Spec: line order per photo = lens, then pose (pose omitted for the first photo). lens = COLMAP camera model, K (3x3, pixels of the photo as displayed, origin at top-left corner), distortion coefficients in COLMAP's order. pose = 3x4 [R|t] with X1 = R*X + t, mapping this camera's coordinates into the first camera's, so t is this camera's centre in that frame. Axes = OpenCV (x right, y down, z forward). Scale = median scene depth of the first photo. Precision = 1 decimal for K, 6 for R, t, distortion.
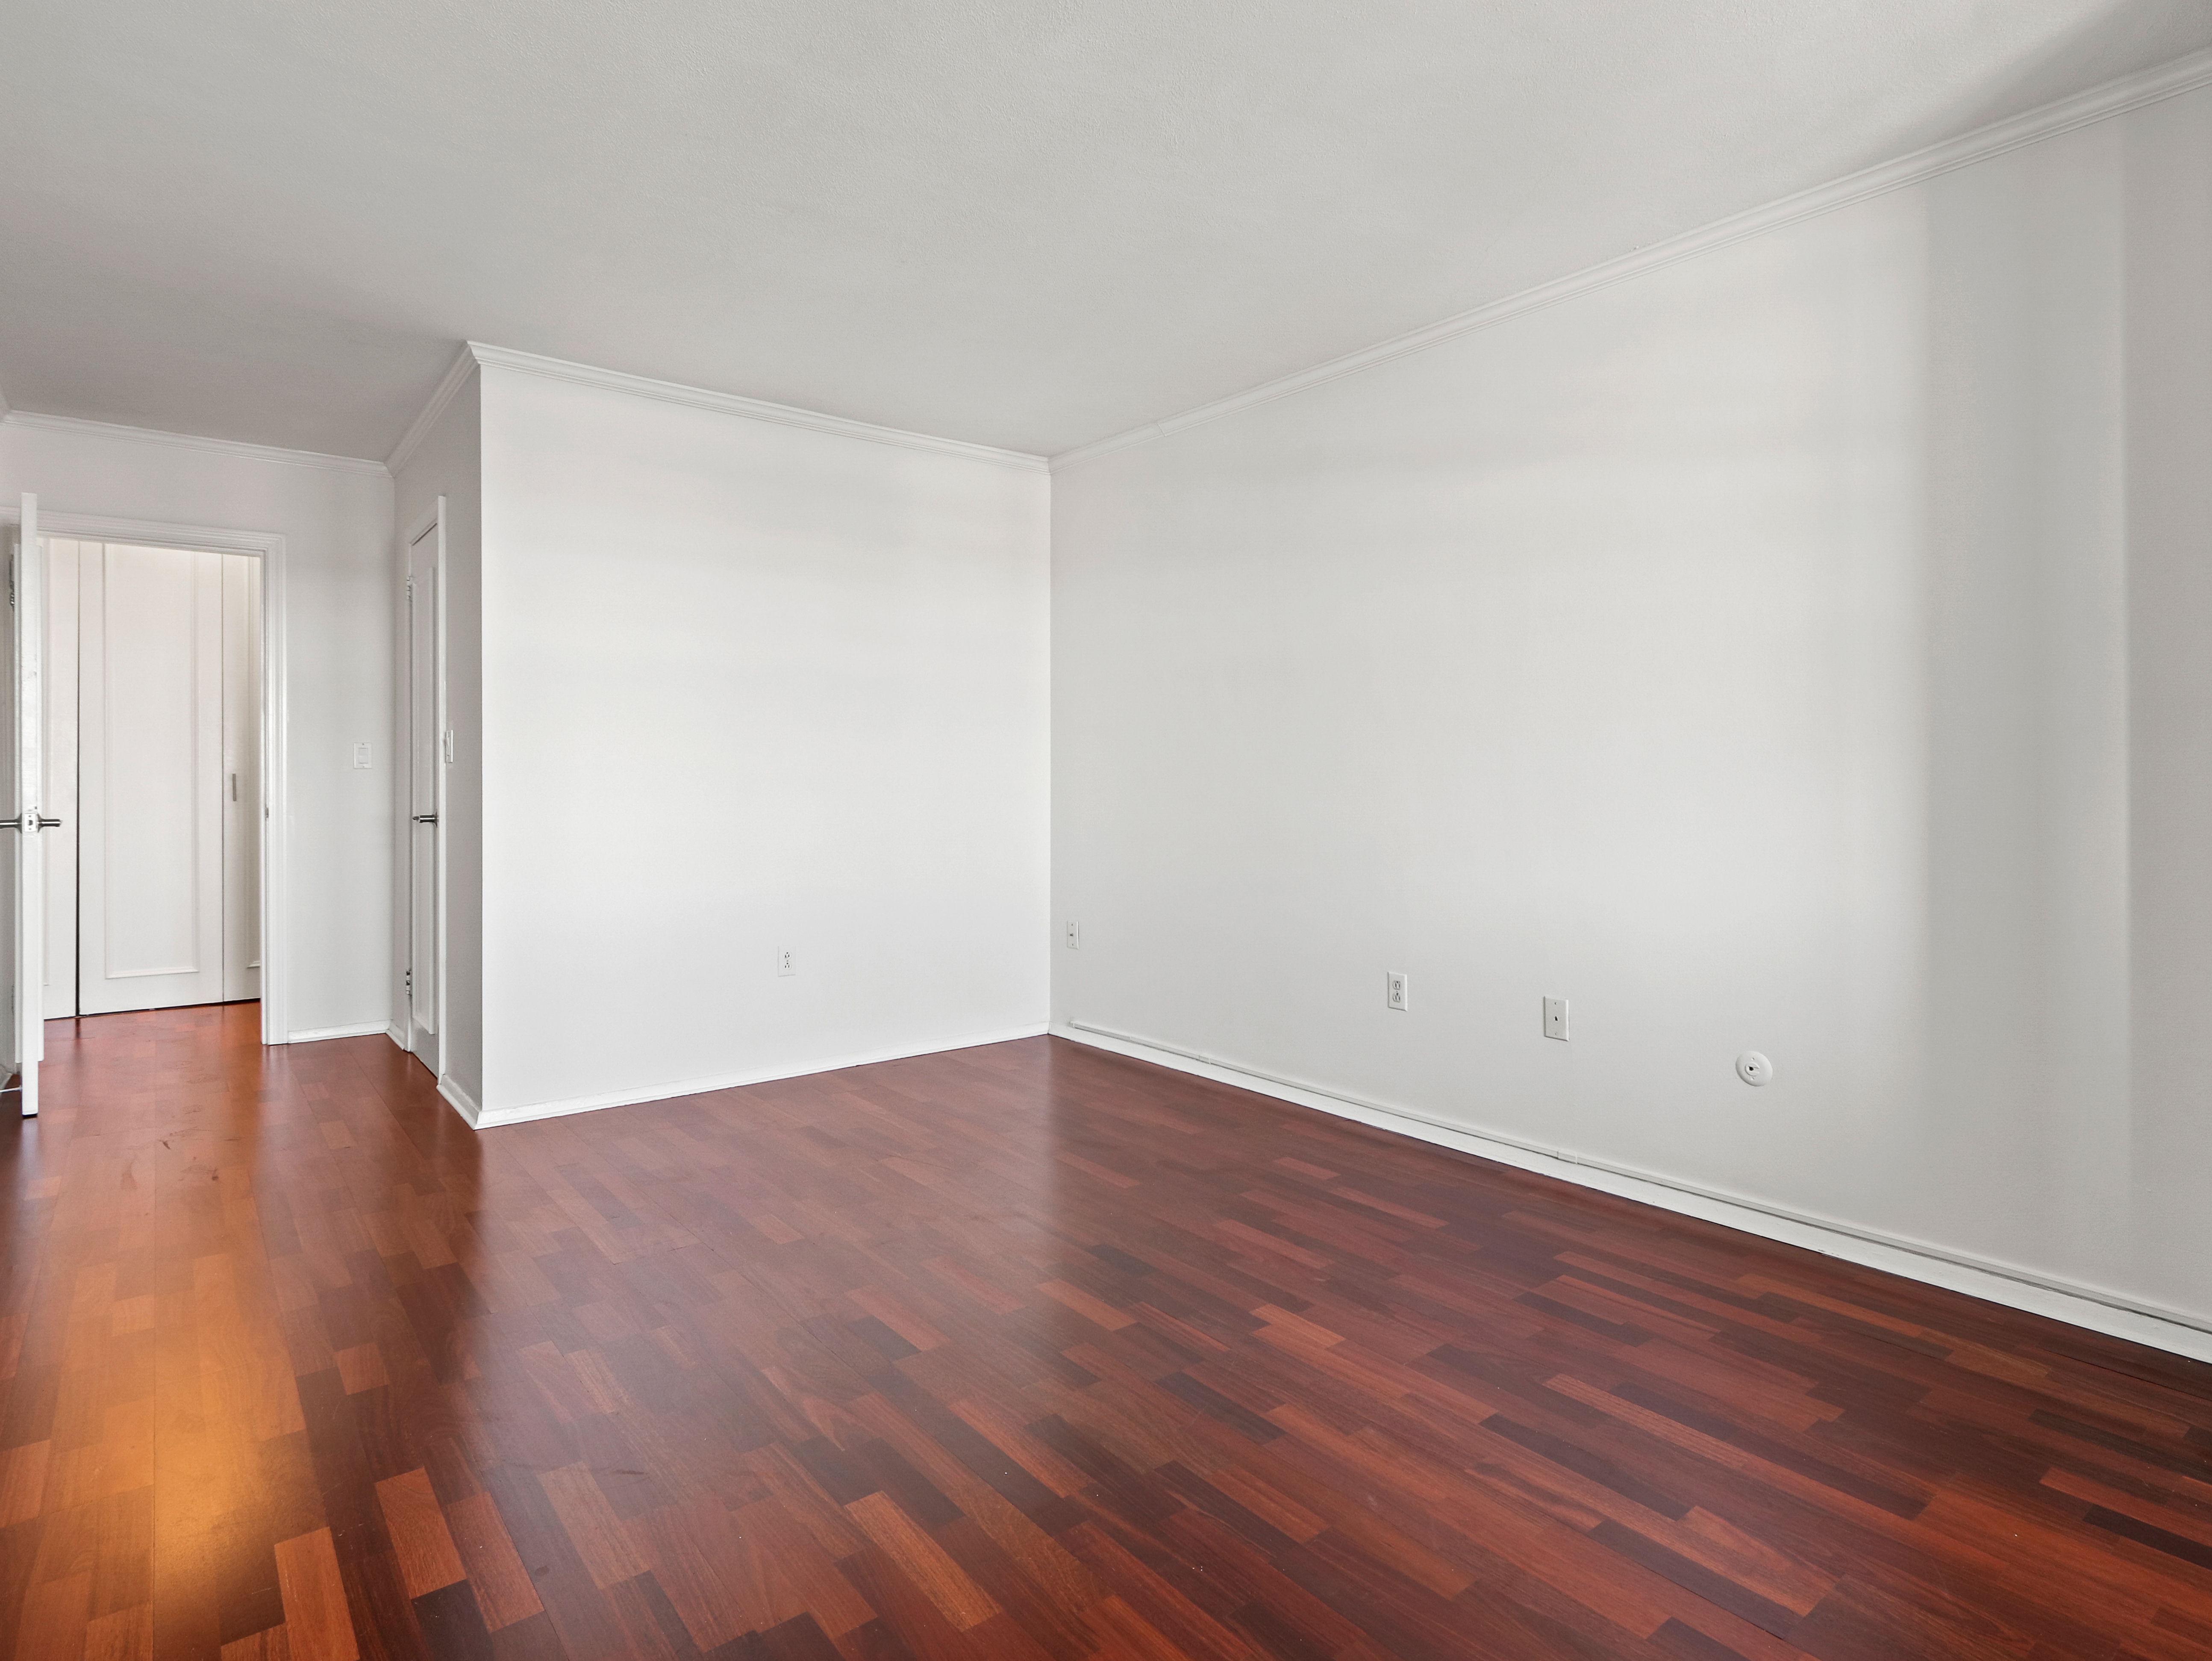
lens RADIAL K [[1206.0, 0, 1108.3], [0, 1206.0, 779.6], [0, 0, 1]] dist [0.000817, -0.000301]
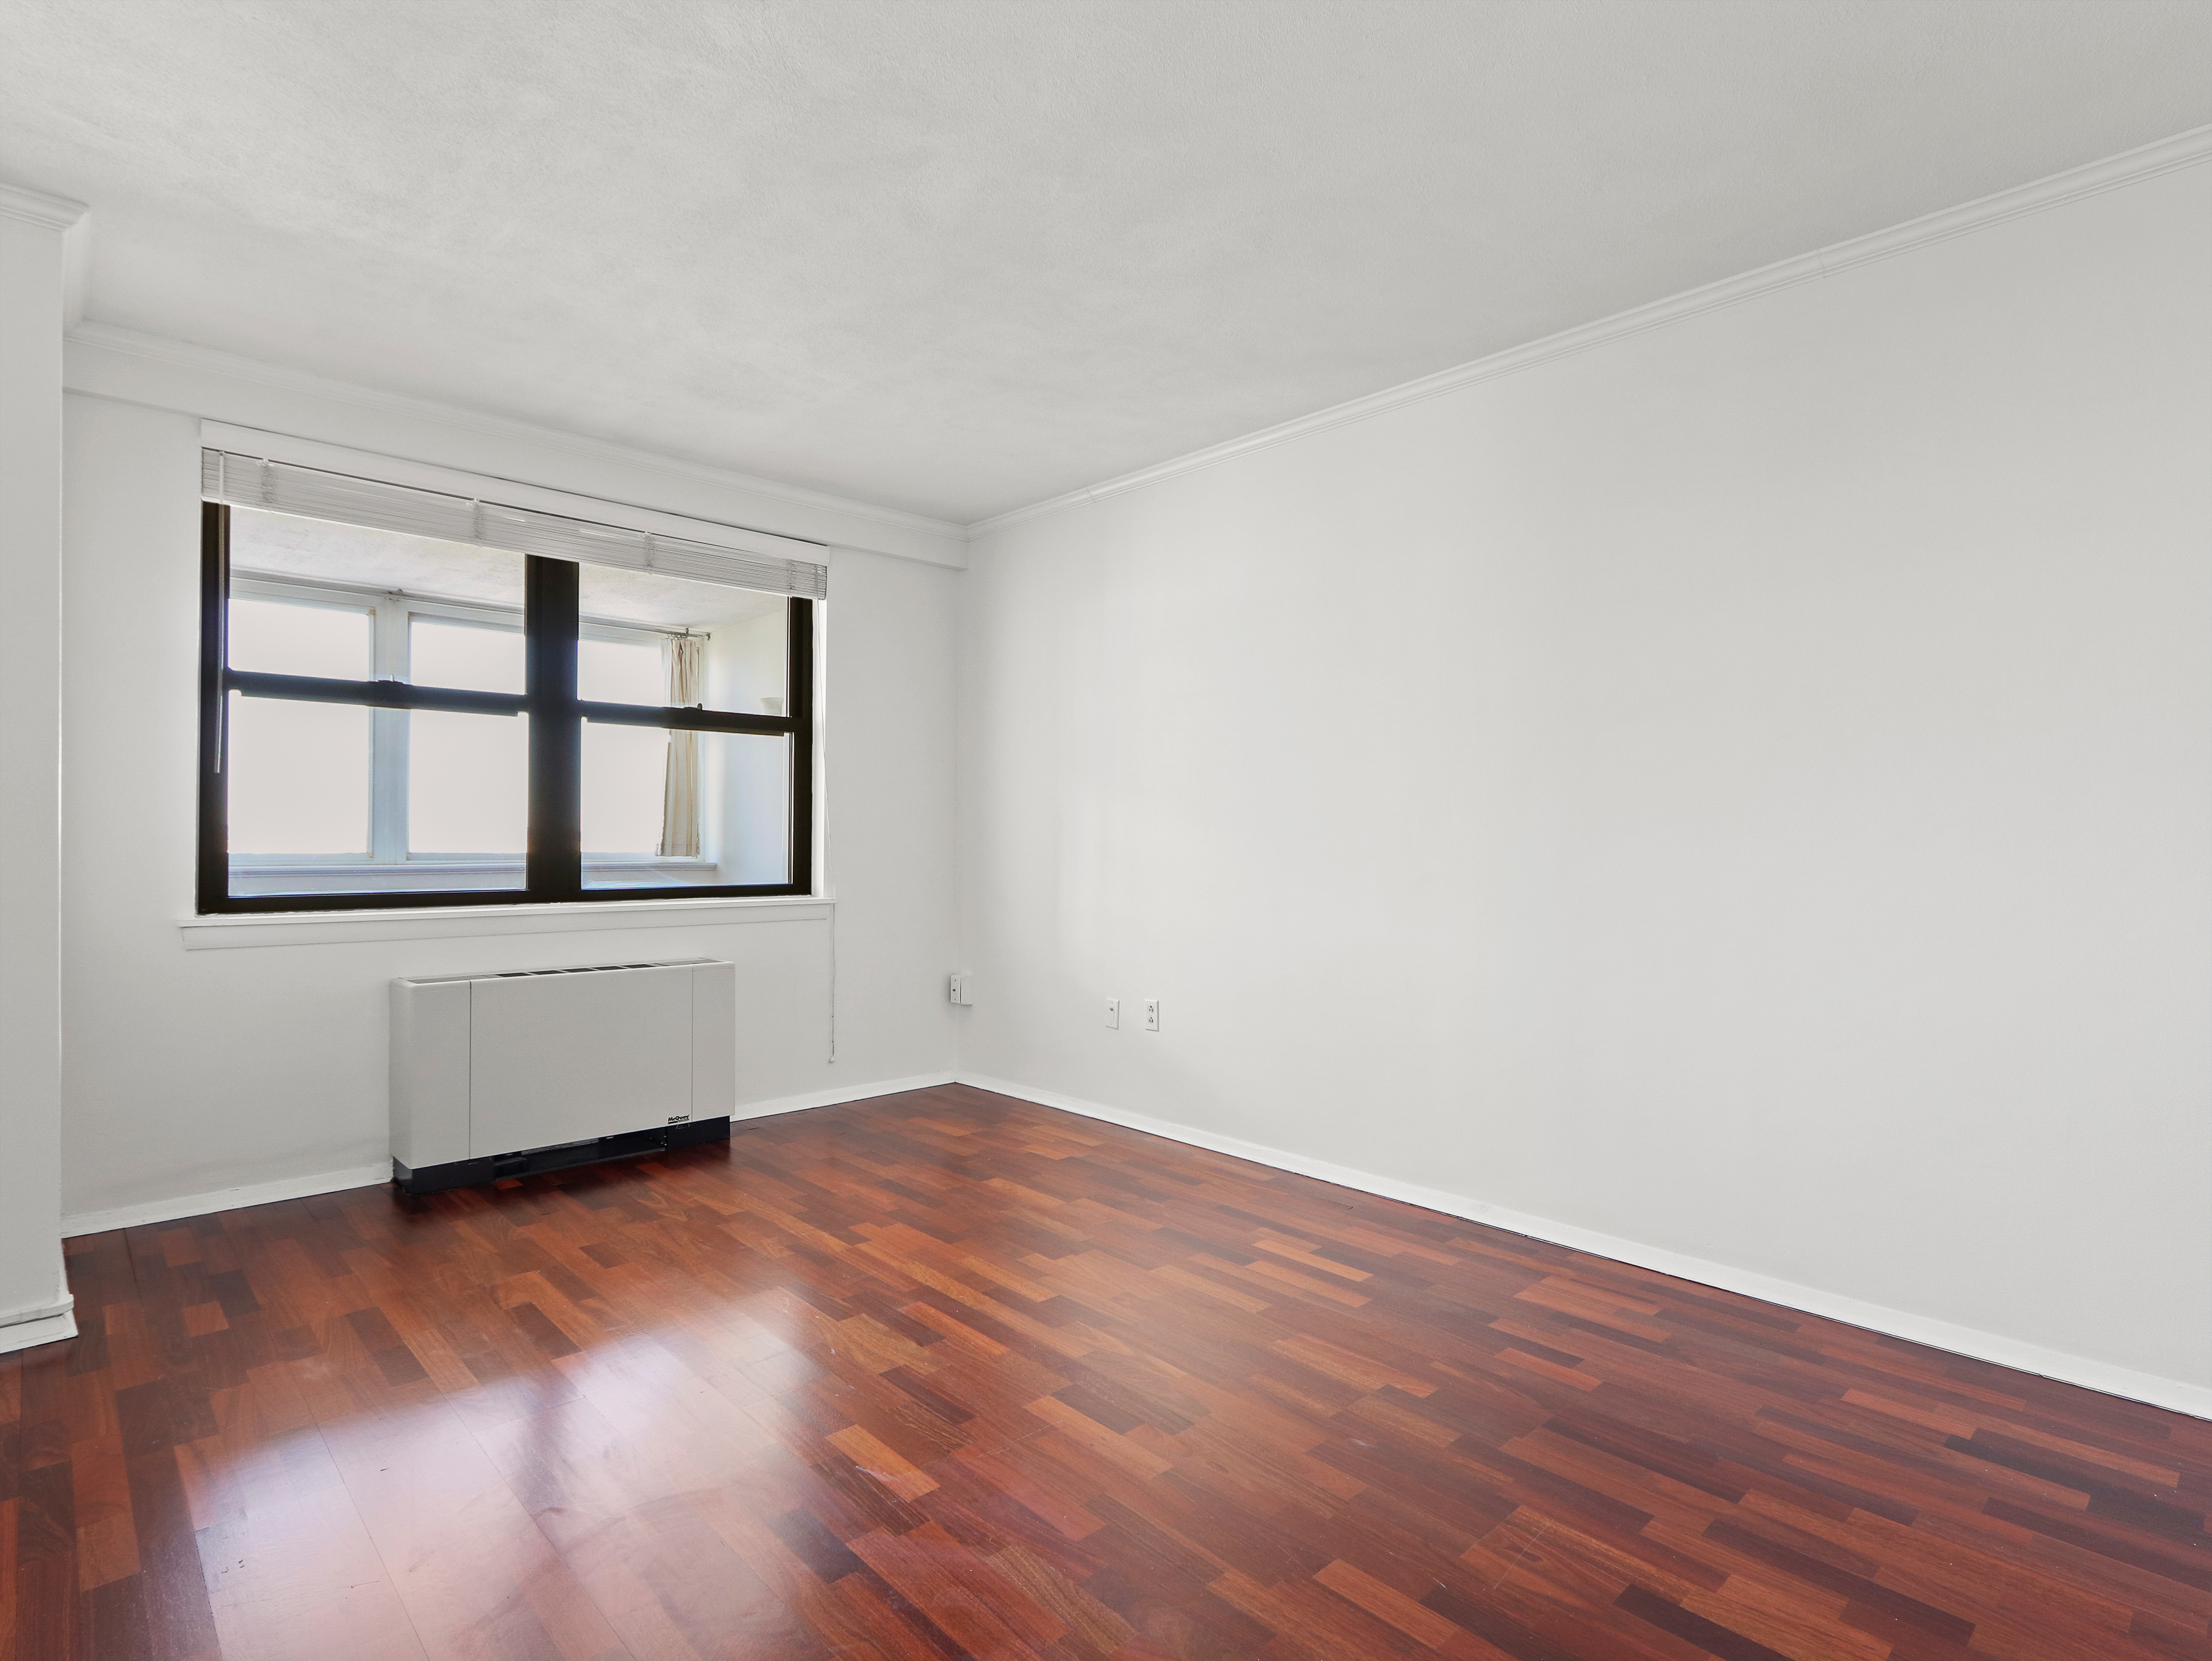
lens RADIAL K [[1121.6, 0, 1071.0], [0, 1121.6, 839.8], [0, 0, 1]] dist [0.003650, -0.000349]
pose [[-0.998194, -0.002780, -0.060013, -0.078949], [-0.002941, 0.999992, 0.002585, -0.000556], [0.060006, 0.002757, -0.998194, 1.344541]]
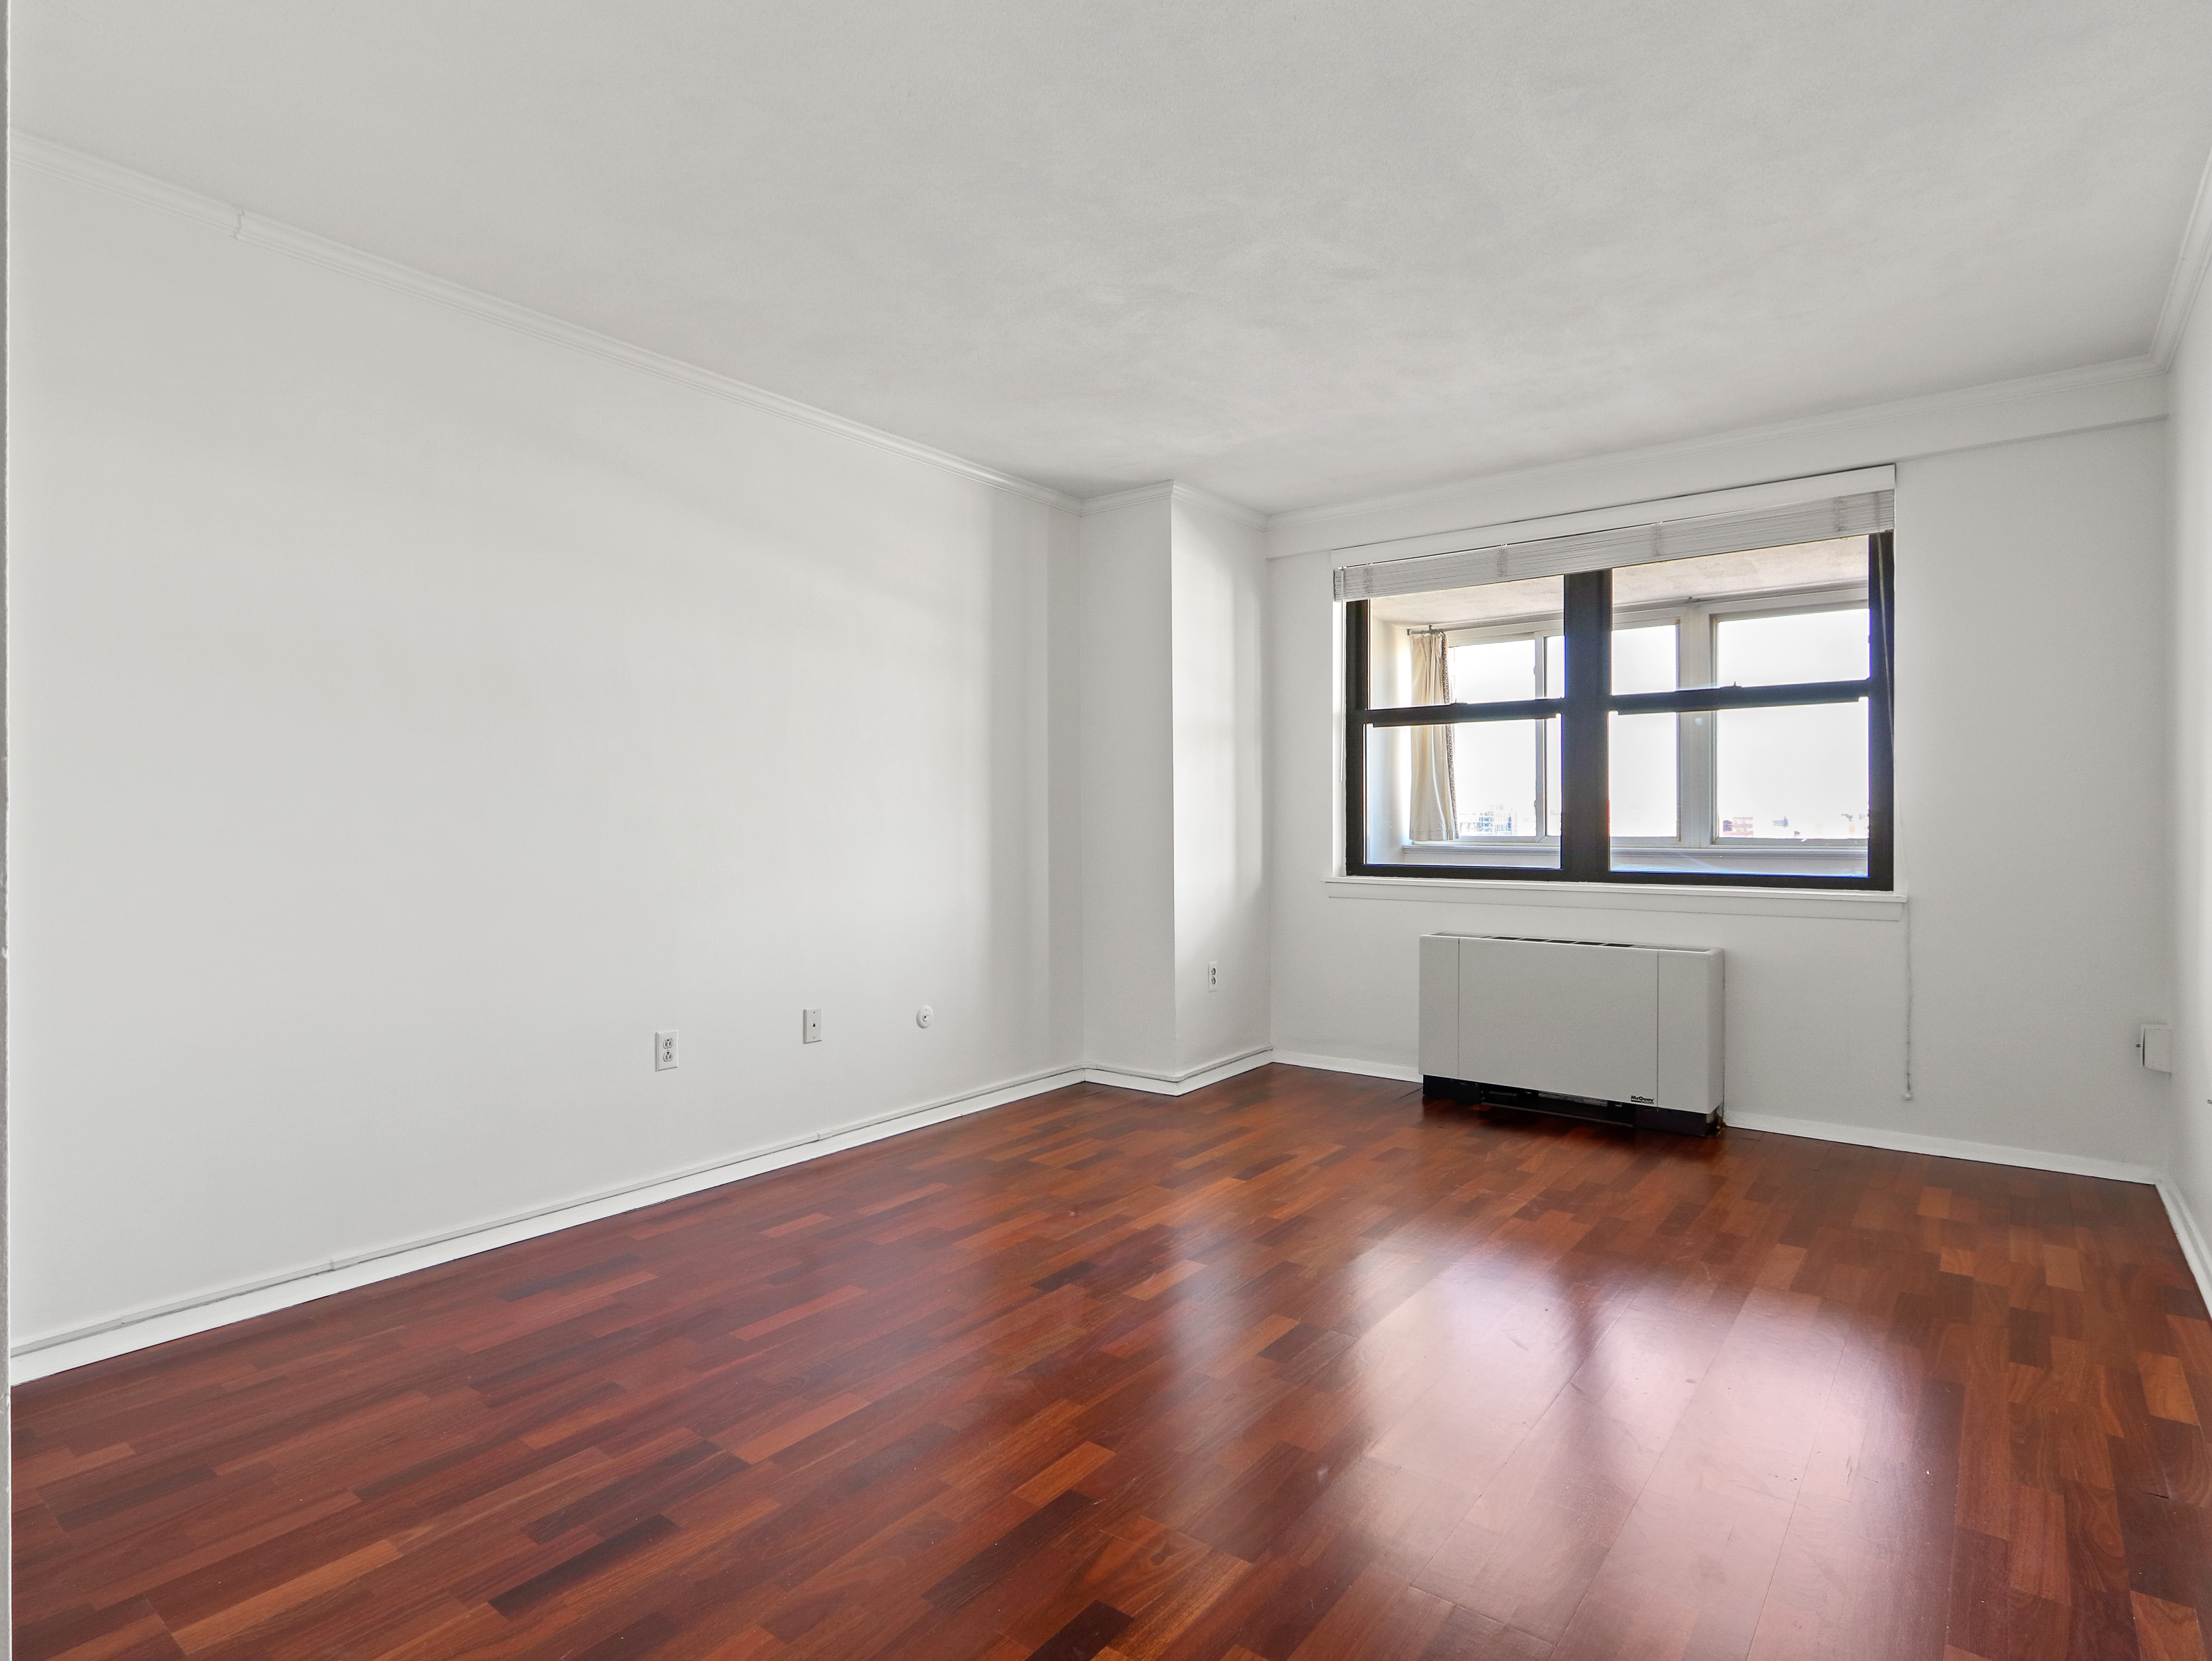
lens RADIAL K [[1161.5, 0, 1106.0], [0, 1161.5, 830.5], [0, 0, 1]] dist [0.004880, -0.001511]
pose [[-0.244601, -0.004331, 0.969614, -0.810123], [0.004013, 0.999977, 0.005479, 0.000720], [-0.969615, 0.005231, -0.244578, 0.996392]]
